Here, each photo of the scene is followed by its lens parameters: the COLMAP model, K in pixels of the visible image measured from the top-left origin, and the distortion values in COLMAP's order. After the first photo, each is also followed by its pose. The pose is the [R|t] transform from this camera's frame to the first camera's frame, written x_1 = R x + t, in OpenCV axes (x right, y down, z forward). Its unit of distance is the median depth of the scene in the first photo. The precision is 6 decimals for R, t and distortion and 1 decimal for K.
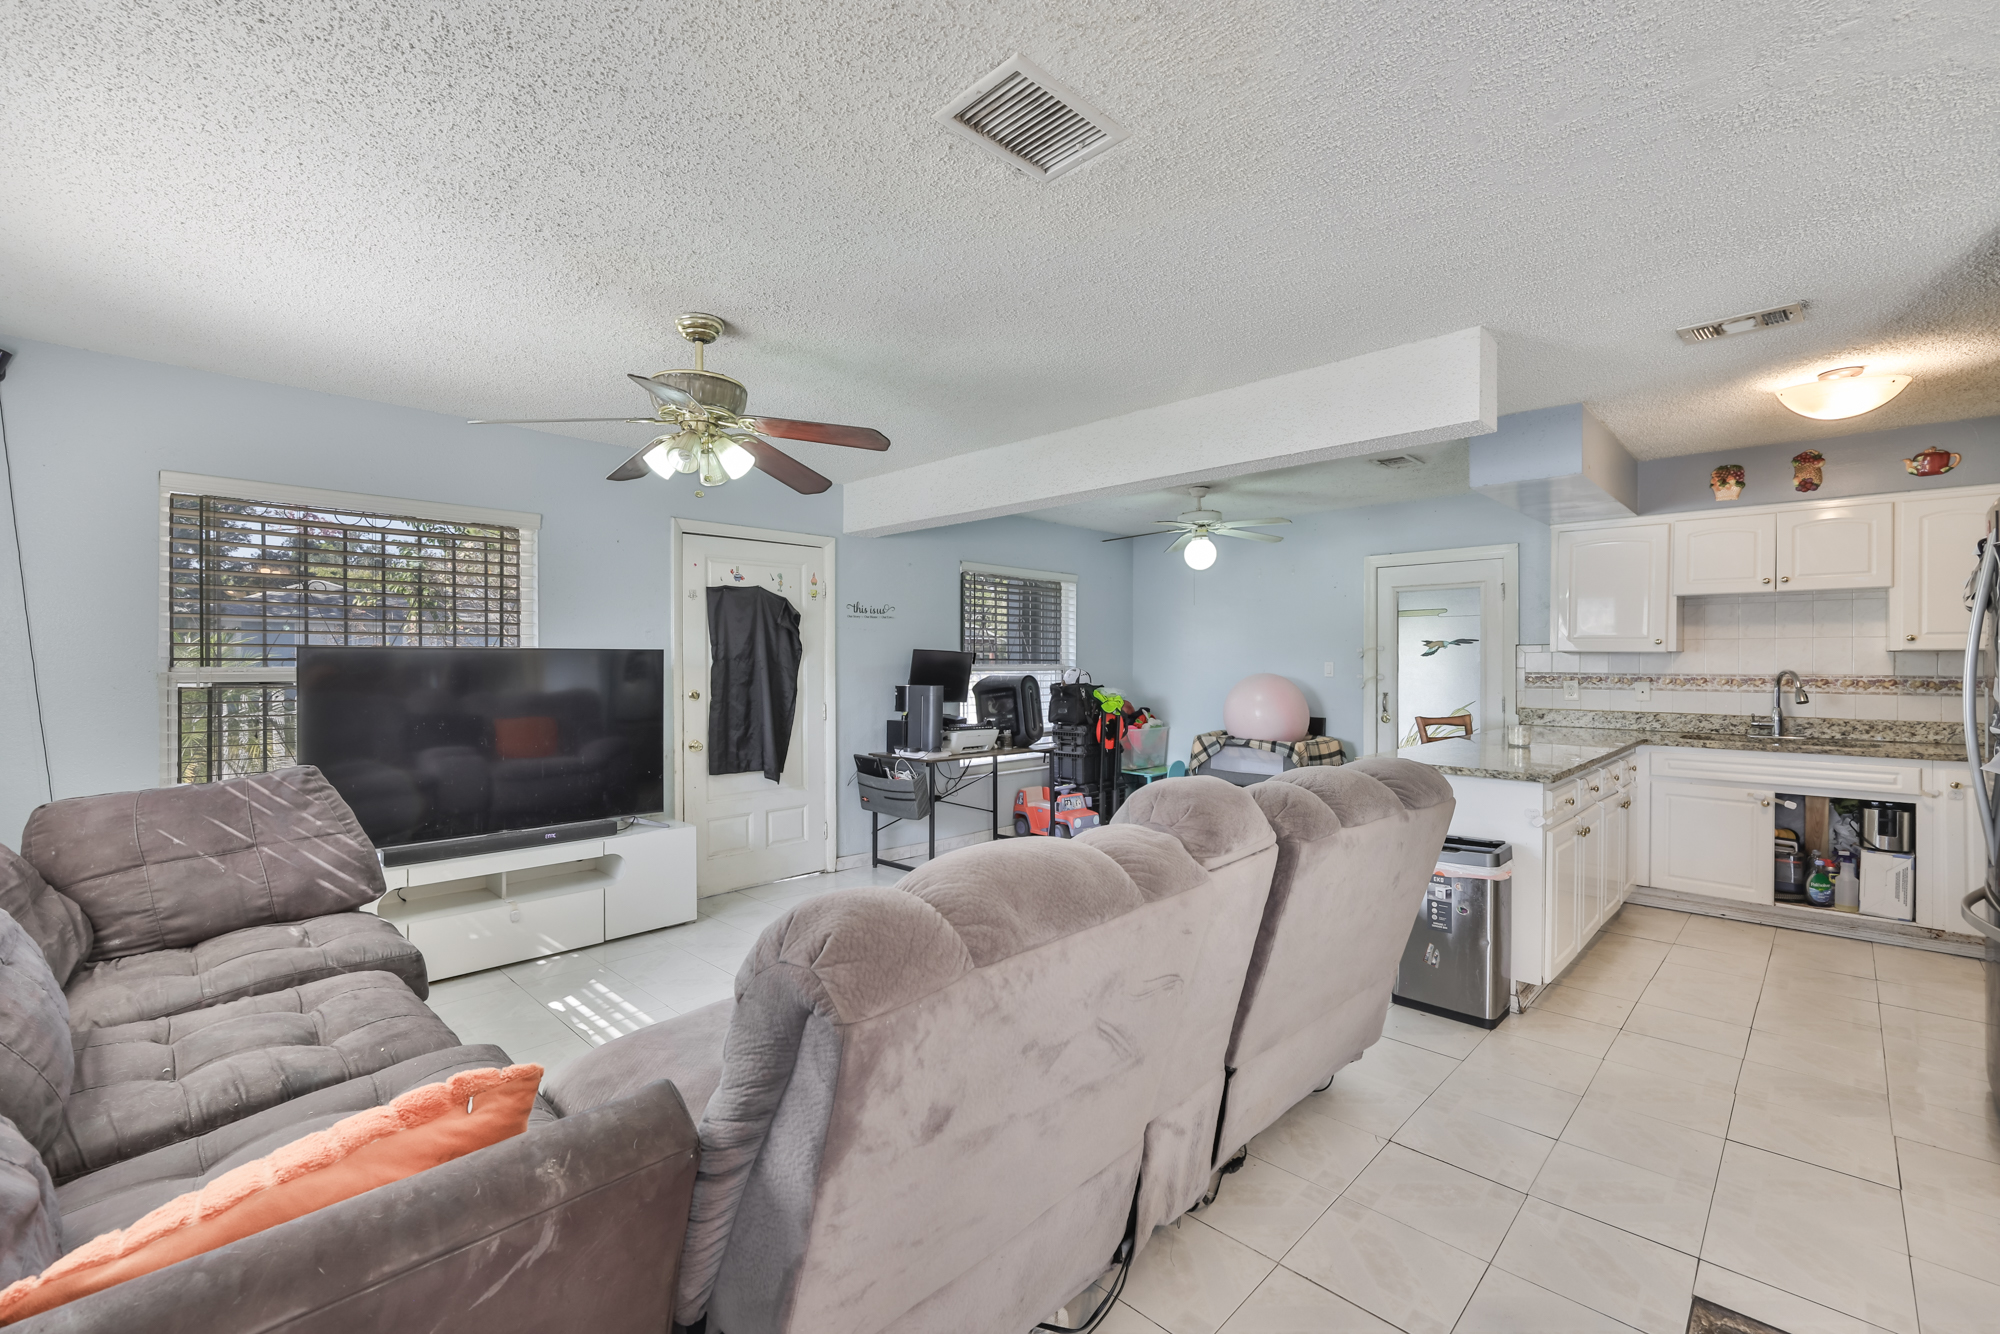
lens RADIAL K [[843.5, 0, 992.3], [0, 843.5, 664.2], [0, 0, 1]] dist [-0.003106, -0.000153]
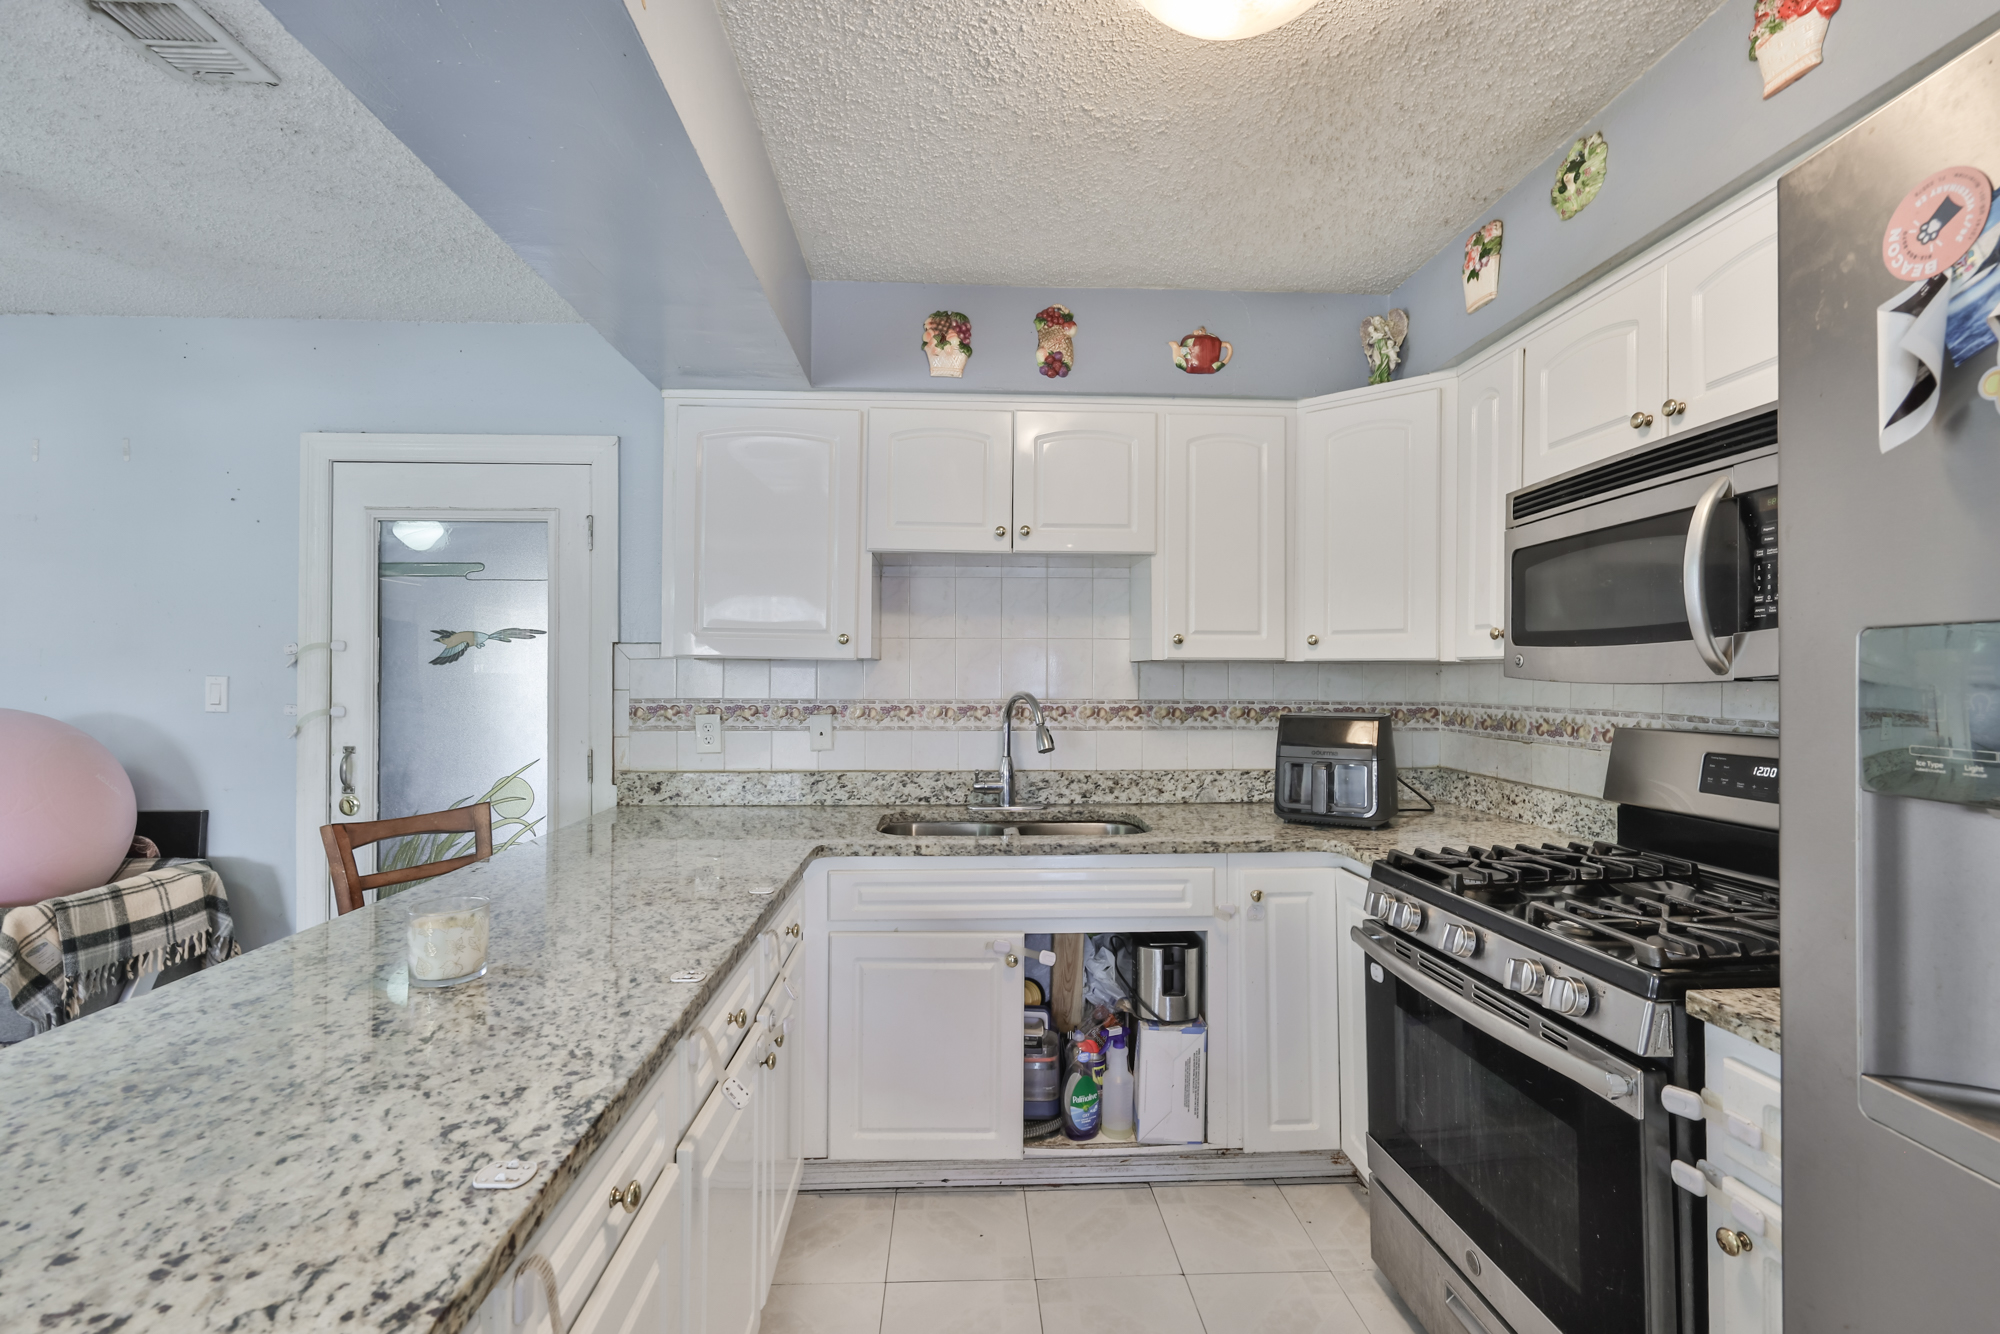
lens RADIAL K [[866.9, 0, 983.5], [0, 866.9, 668.7], [0, 0, 1]] dist [-0.003576, -0.000413]
pose [[0.682185, 0.005786, 0.731156, 0.504310], [-0.000573, 0.999973, -0.007378, -0.005066], [-0.731179, 0.004614, 0.682170, 0.628704]]
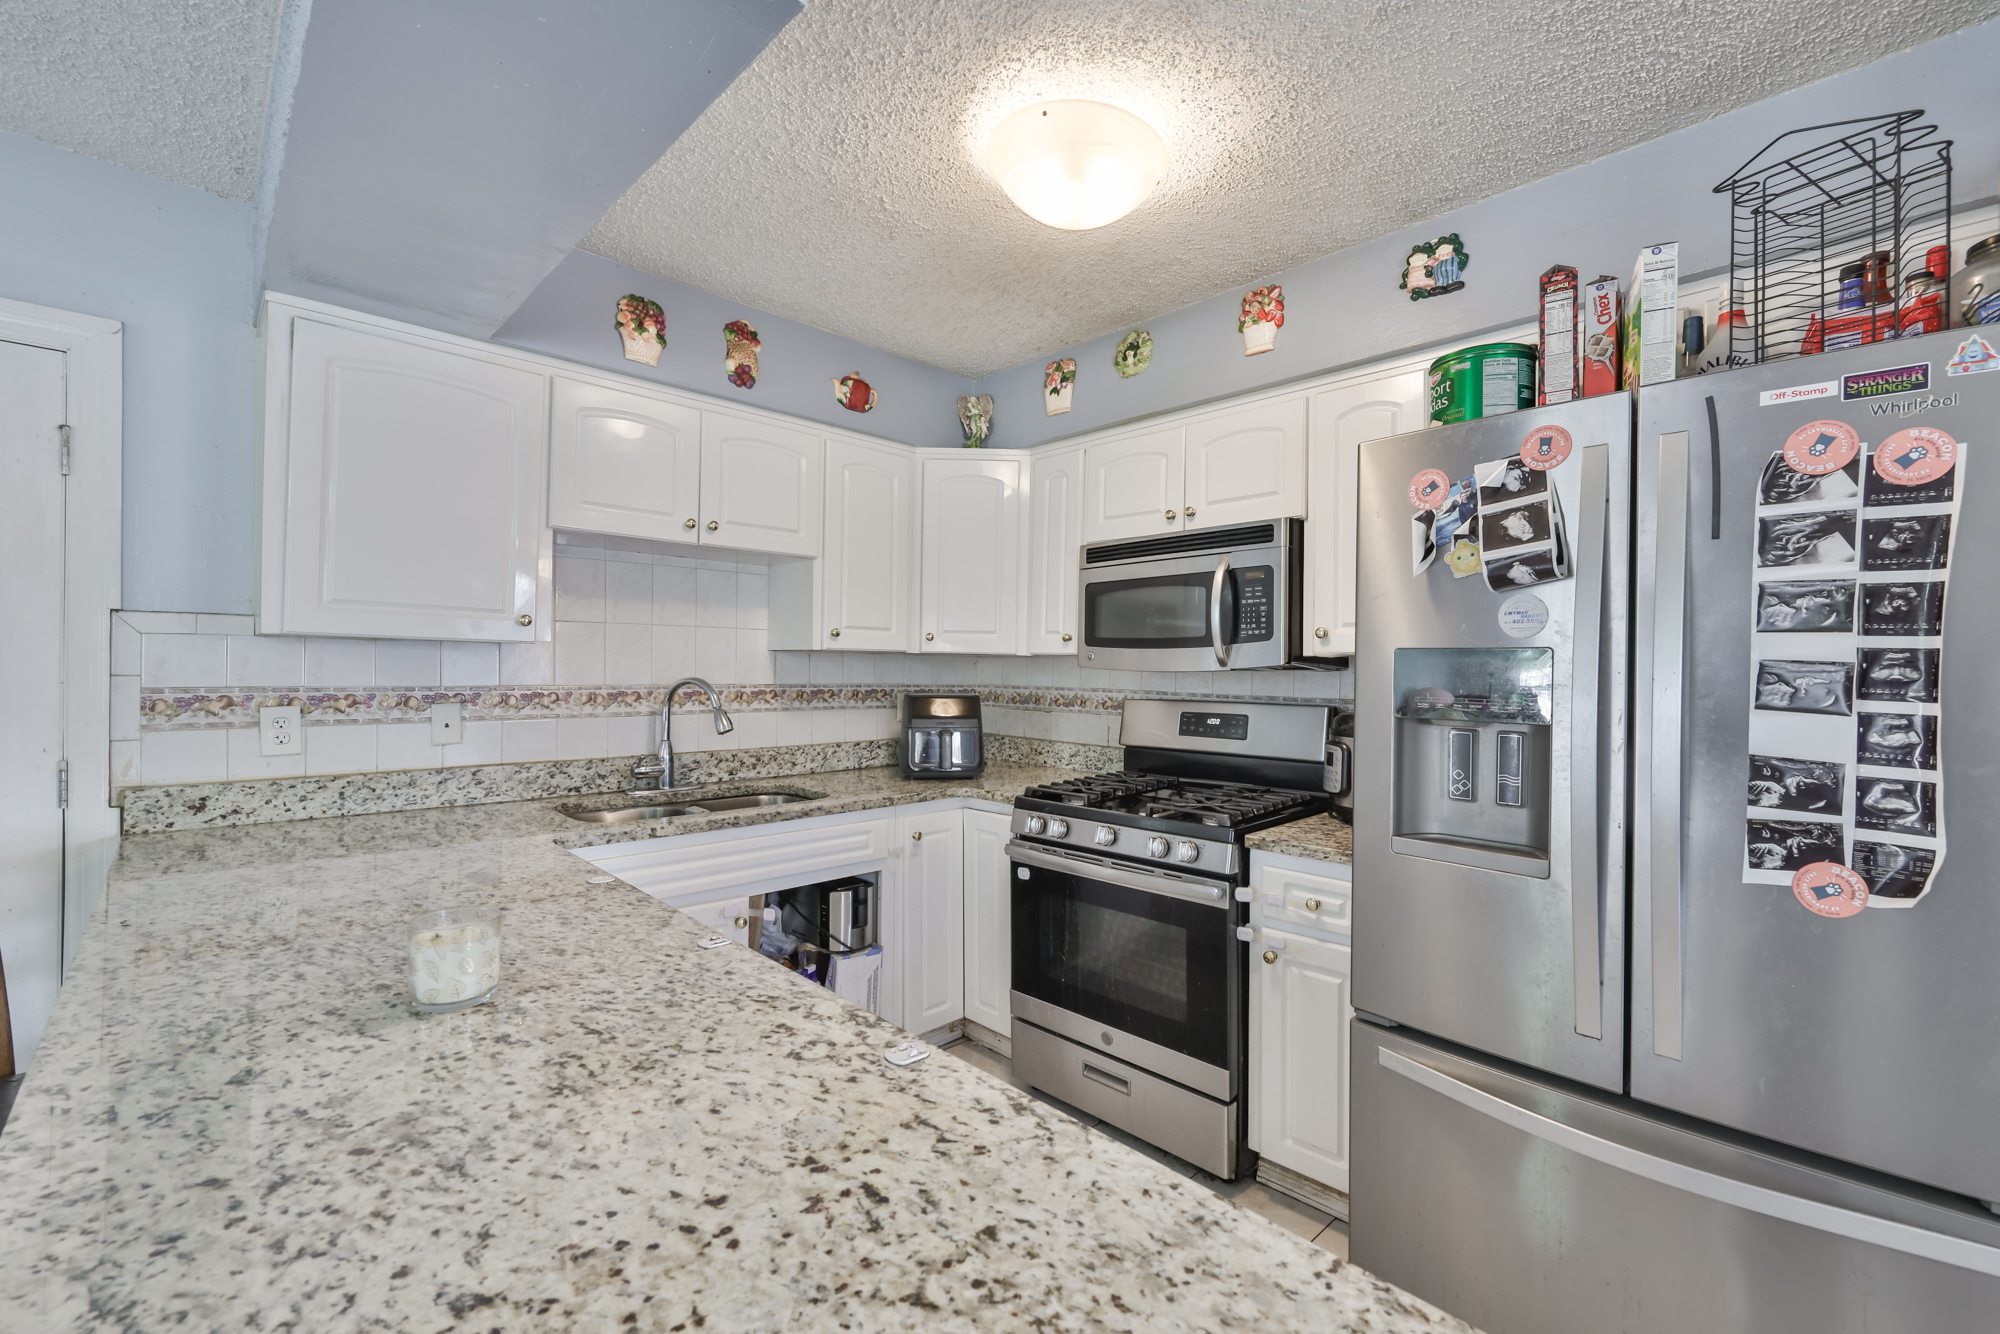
lens RADIAL K [[843.5, 0, 992.3], [0, 843.5, 664.2], [0, 0, 1]] dist [-0.003106, -0.000153]
pose [[0.028888, 0.001302, 0.999582, 0.355763], [-0.011545, 0.999933, -0.000968, -0.004909], [-0.999516, -0.011513, 0.028902, 0.784803]]
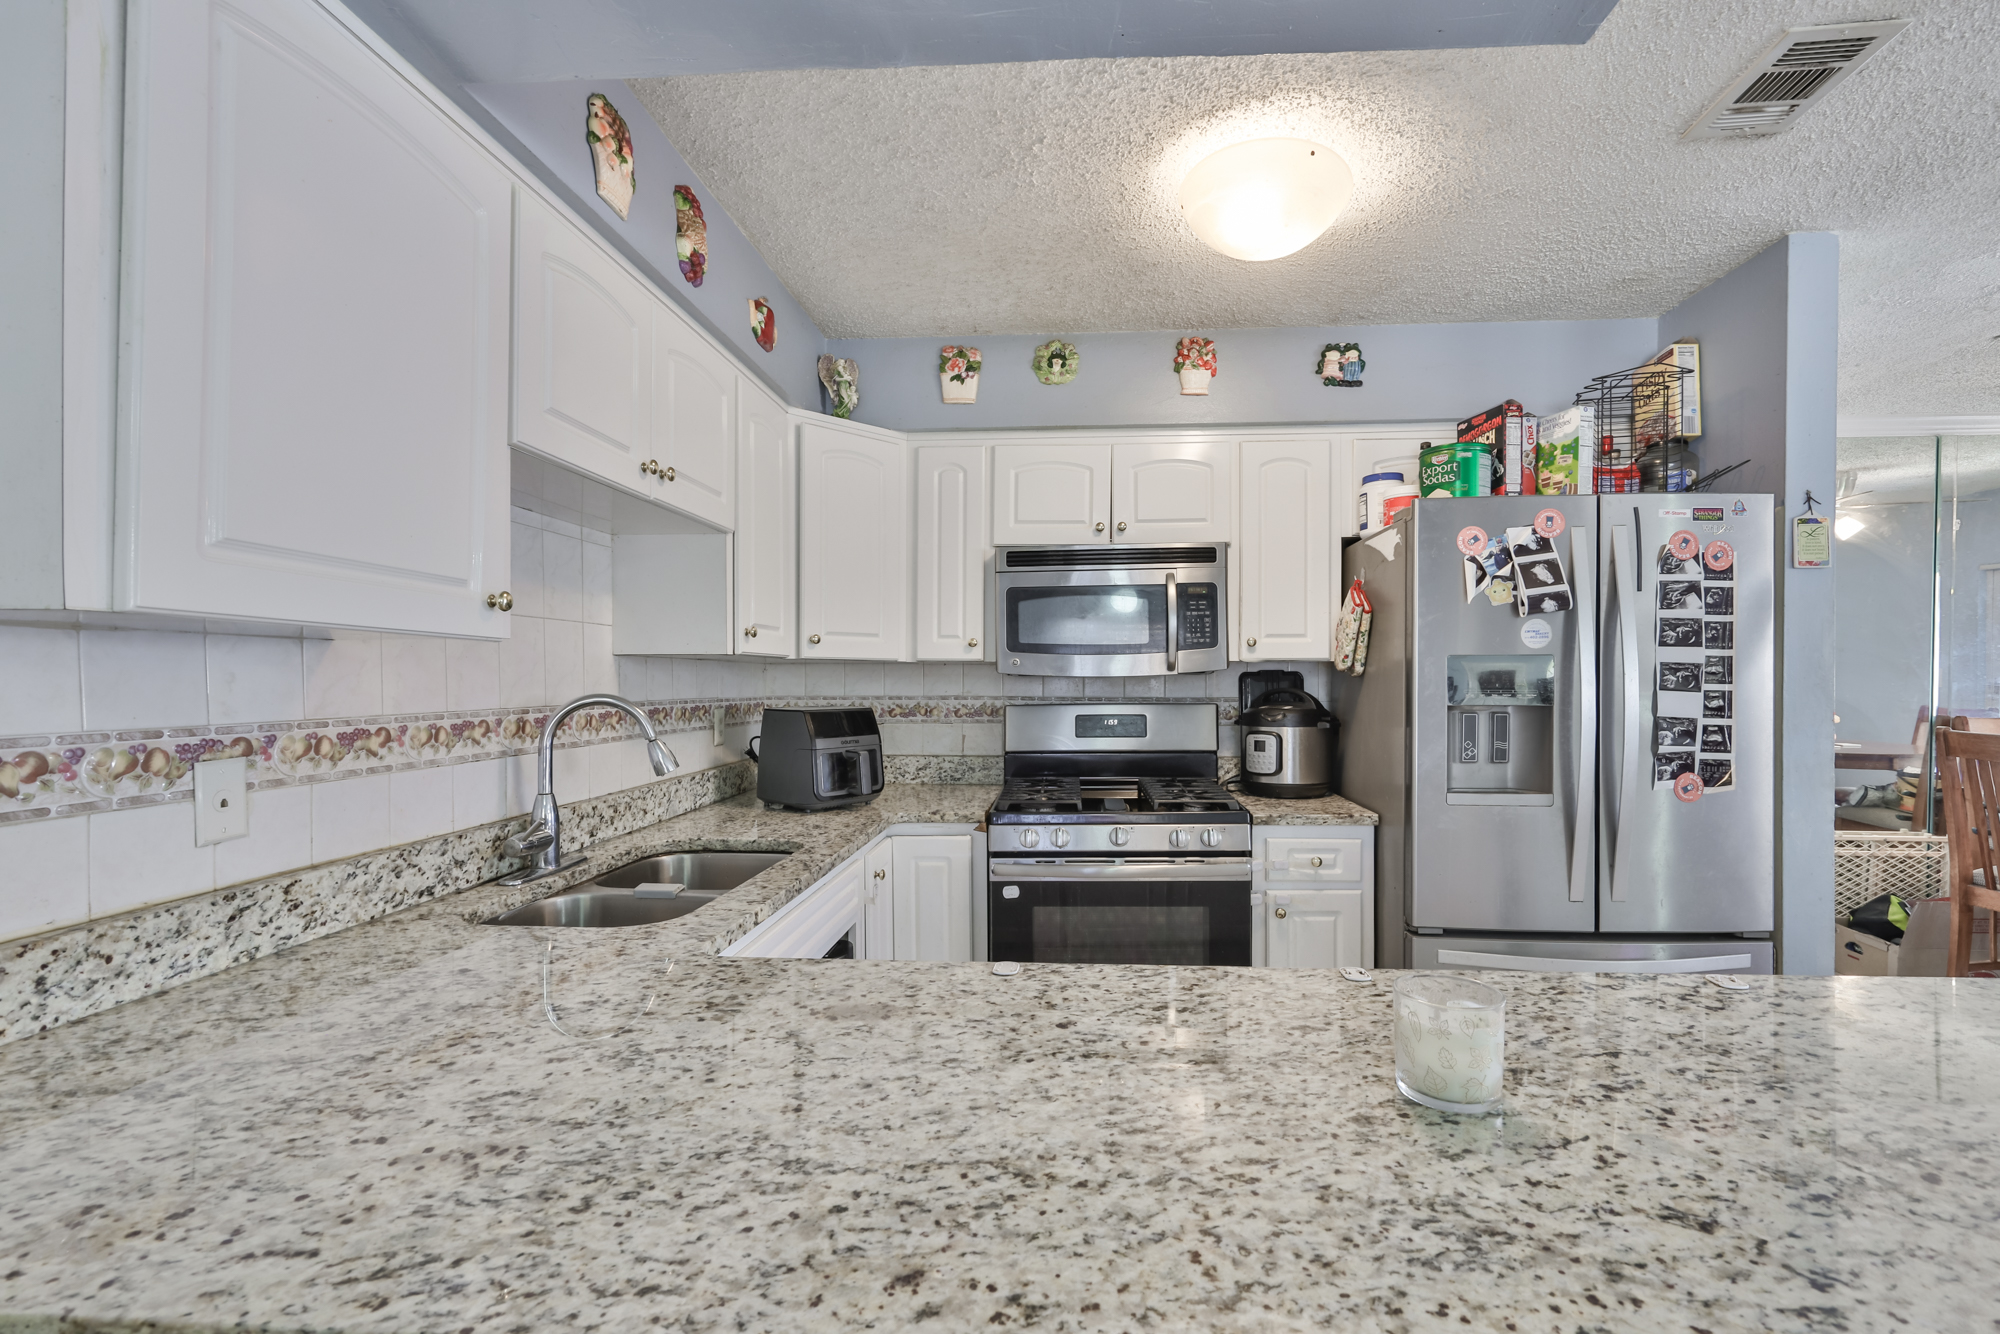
lens RADIAL K [[860.7, 0, 1050.8], [0, 860.7, 681.9], [0, 0, 1]] dist [-0.000641, 0.000827]
pose [[-0.667267, -0.004348, 0.744806, 0.506452], [0.001602, 0.999972, 0.007273, -0.002299], [-0.744817, 0.006046, -0.667241, 1.139240]]
